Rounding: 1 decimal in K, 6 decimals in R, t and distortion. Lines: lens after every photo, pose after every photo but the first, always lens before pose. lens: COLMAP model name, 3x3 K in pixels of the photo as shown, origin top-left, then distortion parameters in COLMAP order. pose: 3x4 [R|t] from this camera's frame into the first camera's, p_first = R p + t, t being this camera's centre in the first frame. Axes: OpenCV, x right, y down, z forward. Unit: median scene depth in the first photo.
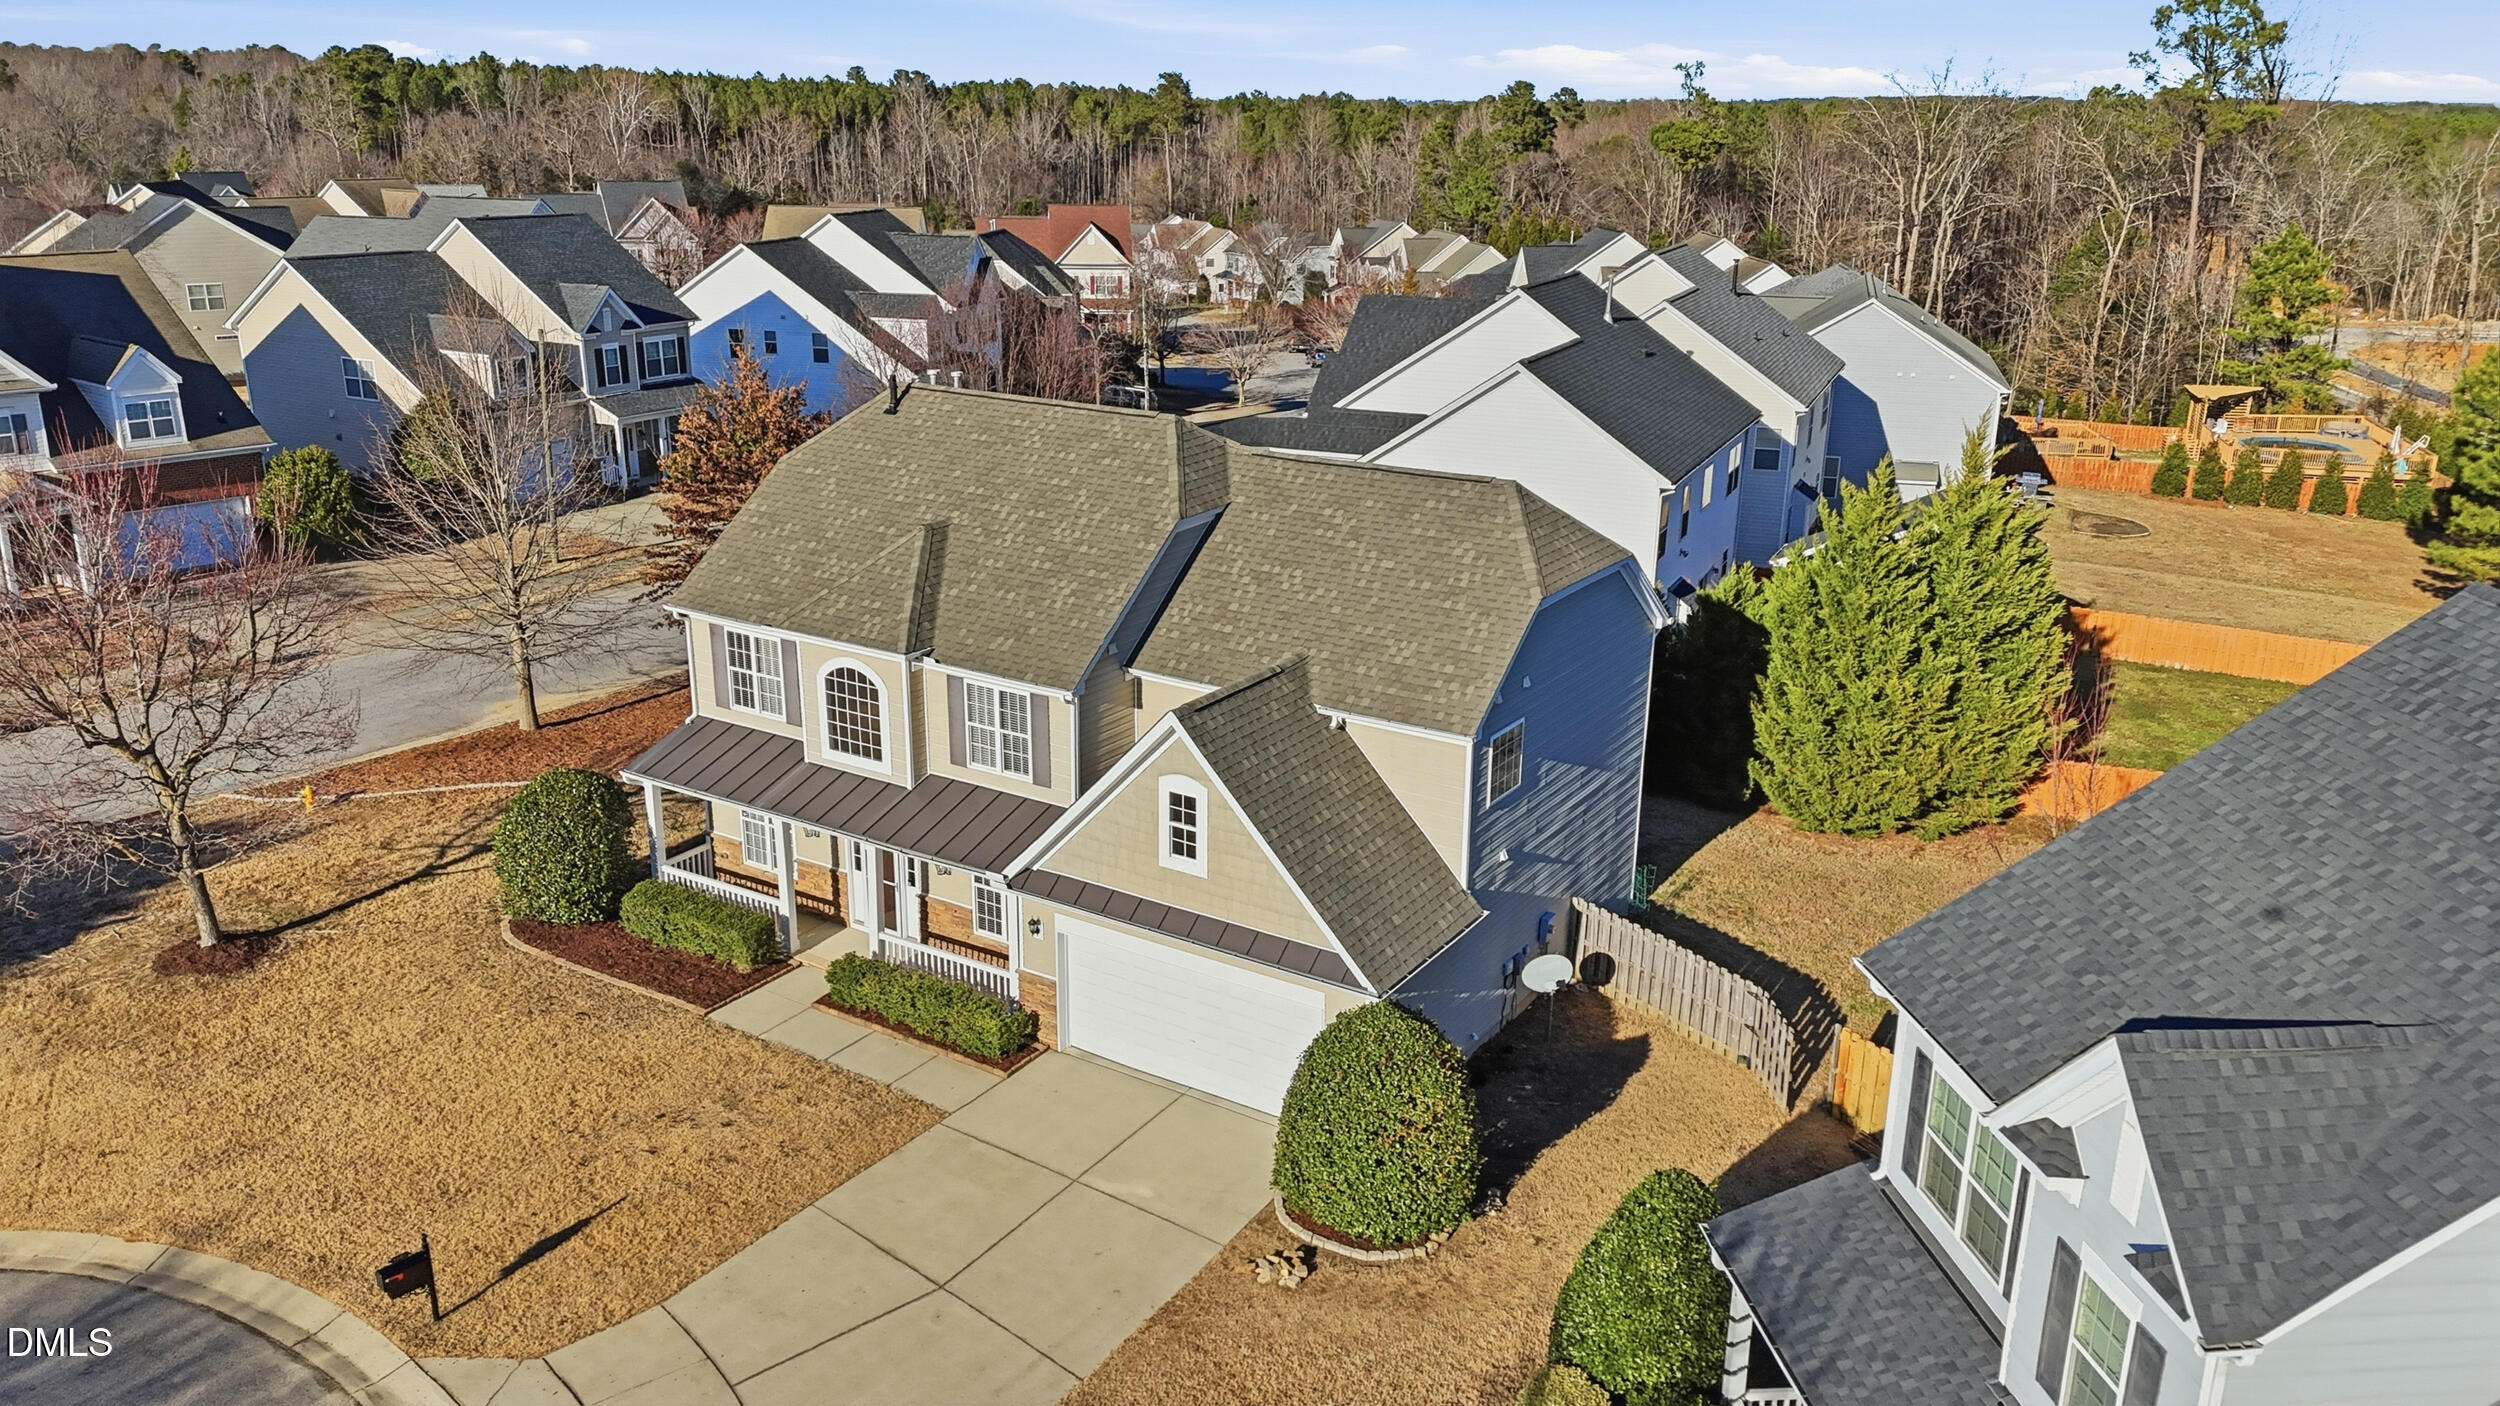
lens RADIAL K [[1830.9, 0, 1249.2], [0, 1830.9, 700.2], [0, 0, 1]] dist [0.059128, -0.030676]
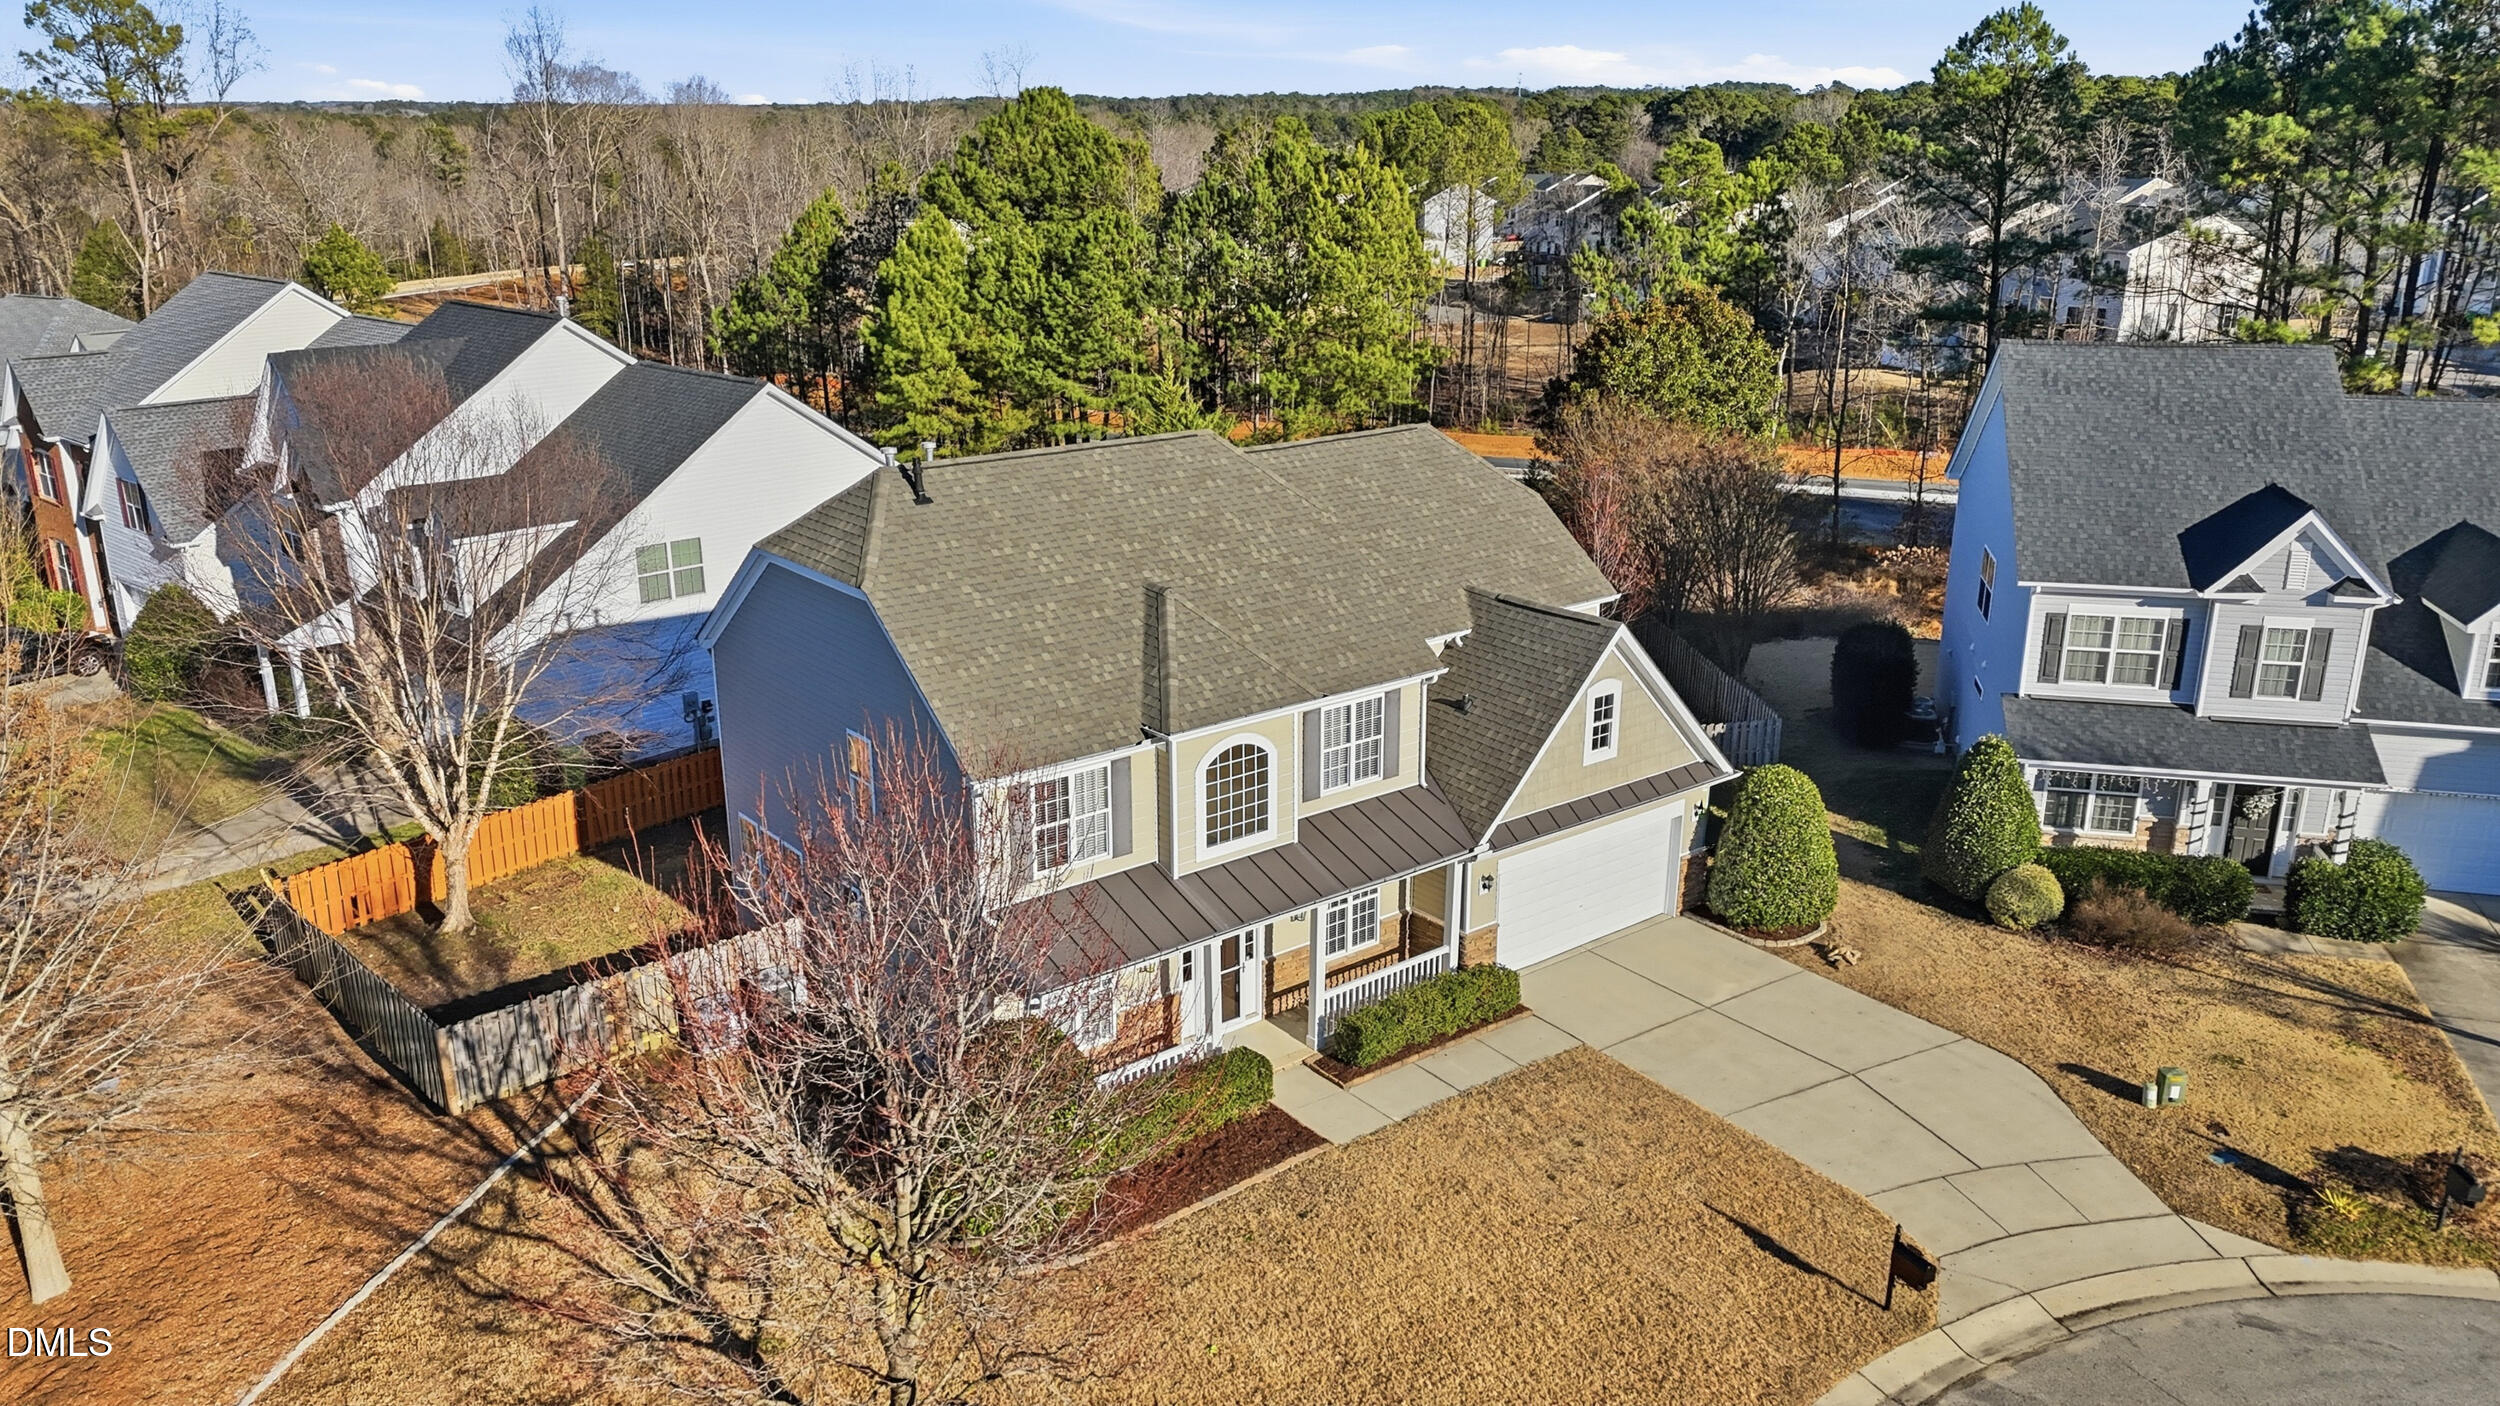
lens RADIAL K [[1830.9, 0, 1250.4], [0, 1830.9, 704.7], [0, 0, 1]] dist [0.059128, -0.030676]
pose [[0.331311, -0.297087, 0.895529, -1.019999], [0.294792, 0.934213, 0.200858, -0.216458], [-0.896287, 0.197448, 0.397094, 0.621084]]
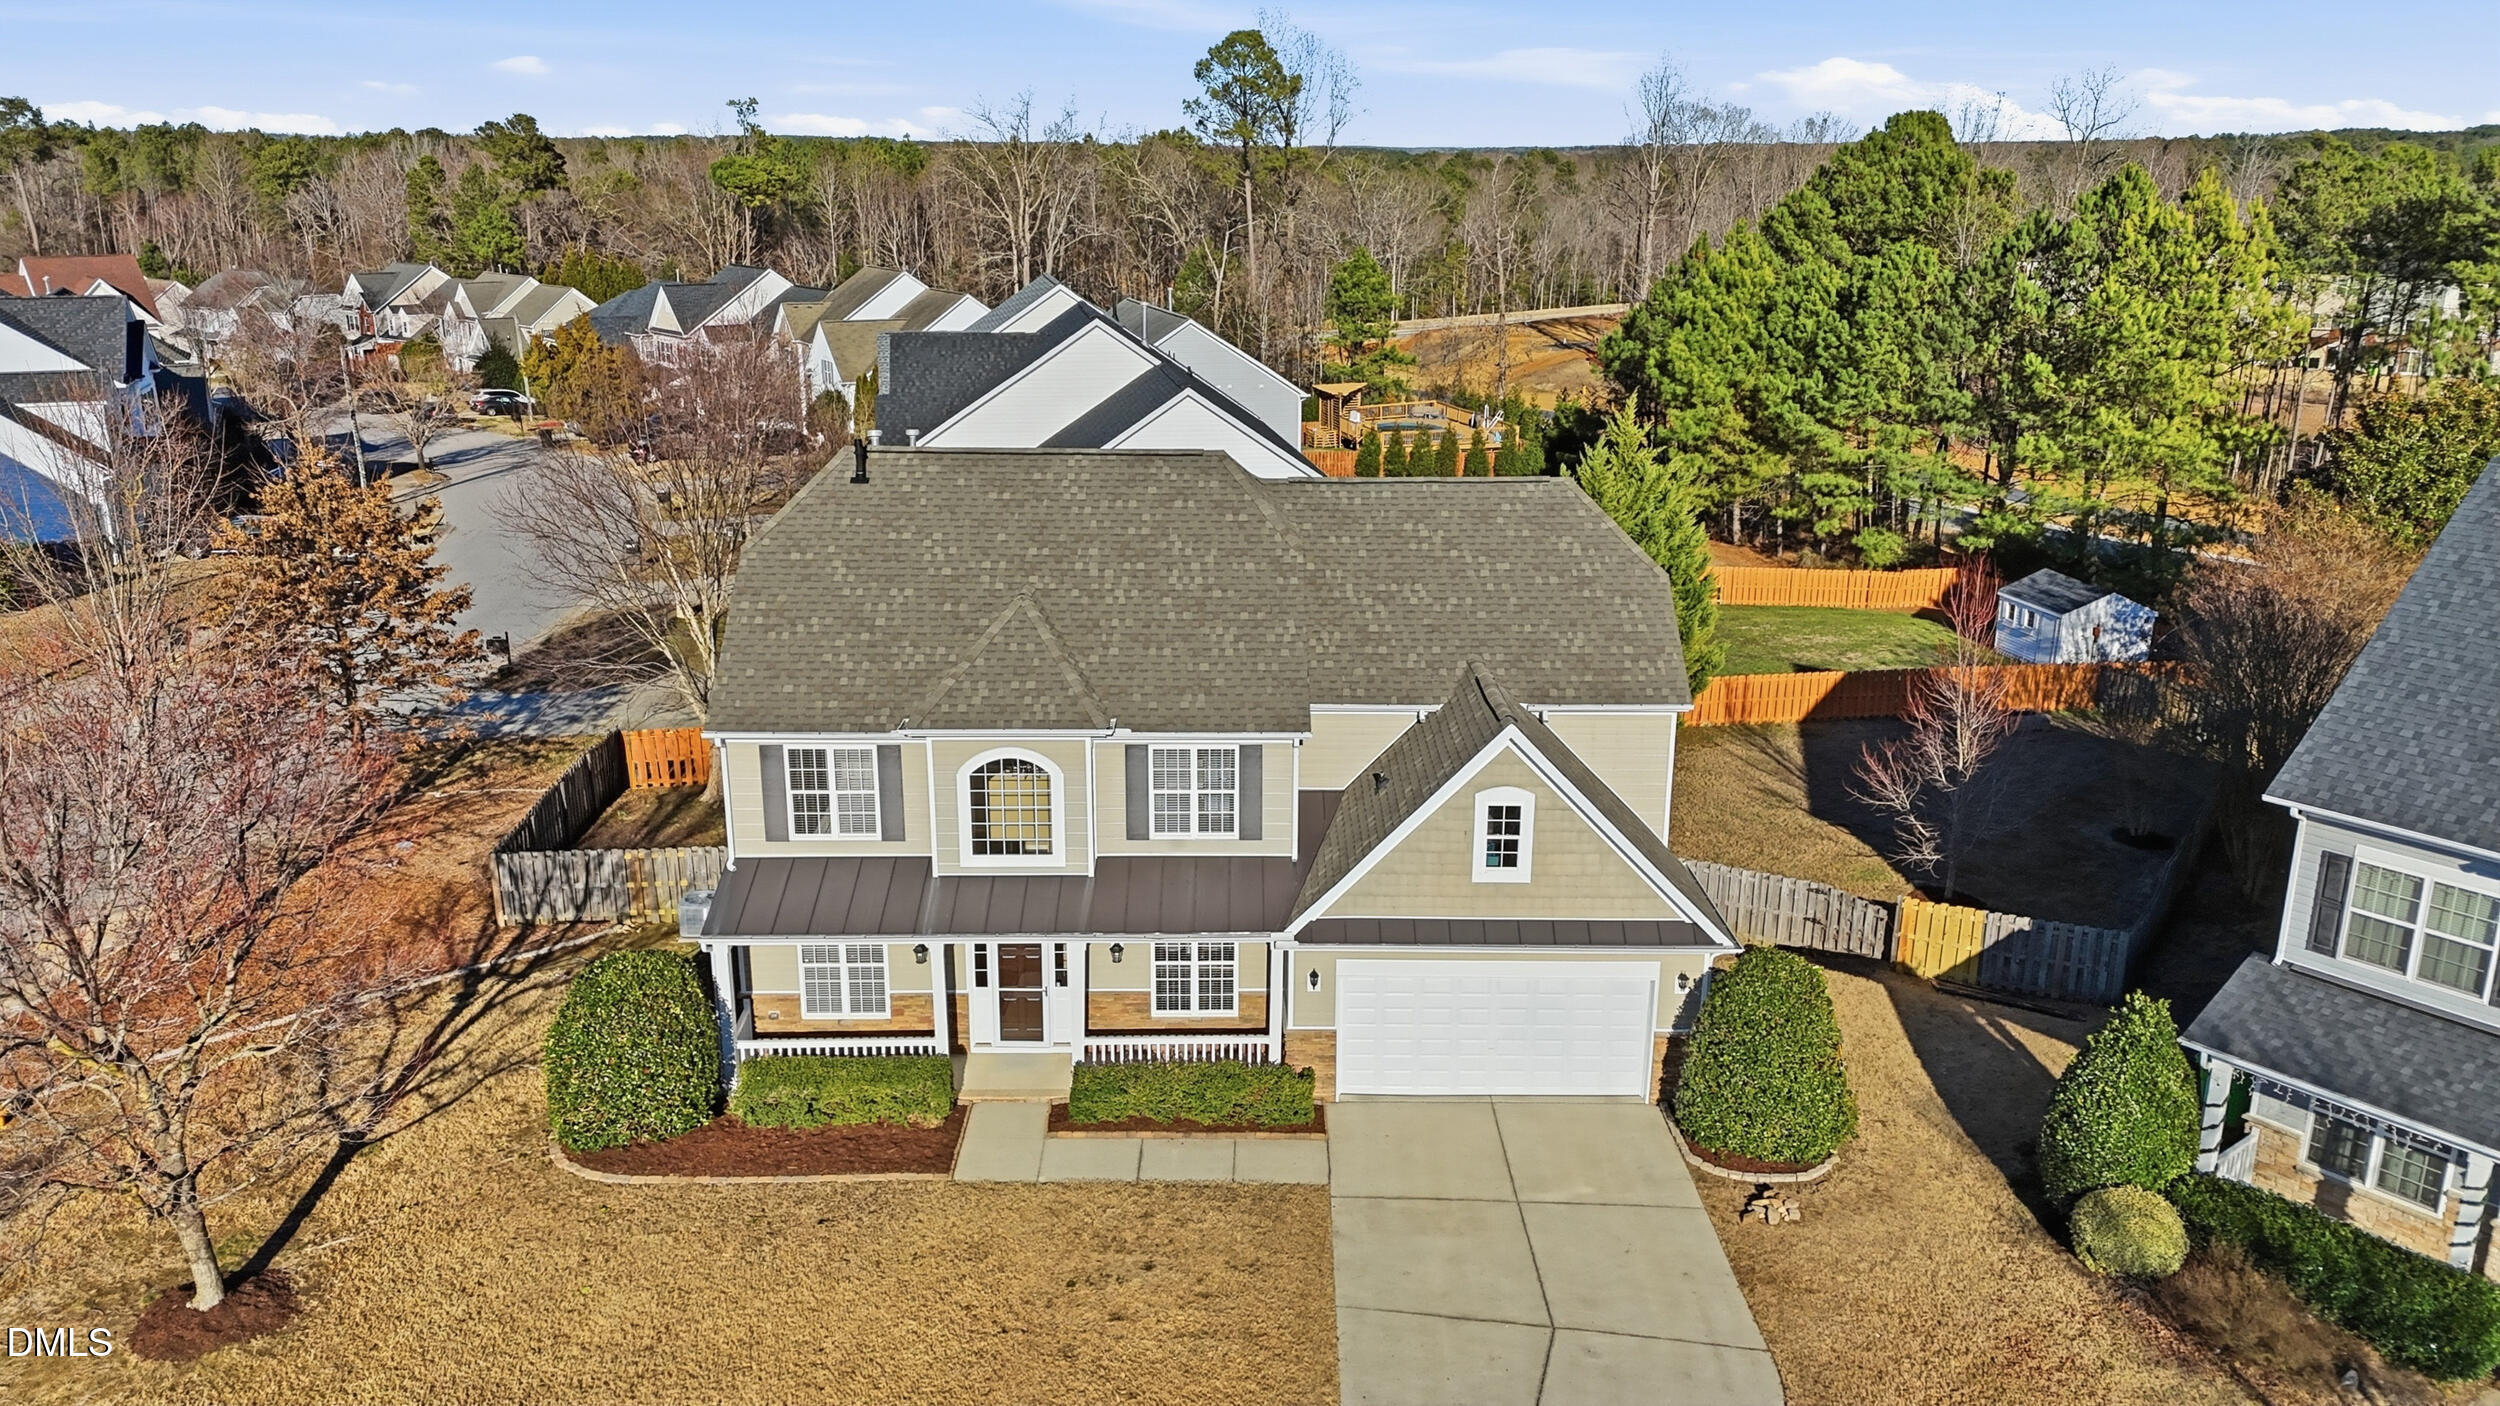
lens RADIAL K [[1830.9, 0, 1249.2], [0, 1830.9, 701.7], [0, 0, 1]] dist [0.059128, -0.030676]
pose [[0.836440, -0.161677, 0.523669, -0.579582], [0.170974, 0.984789, 0.030952, -0.052170], [-0.520708, 0.063645, 0.851359, 0.170653]]
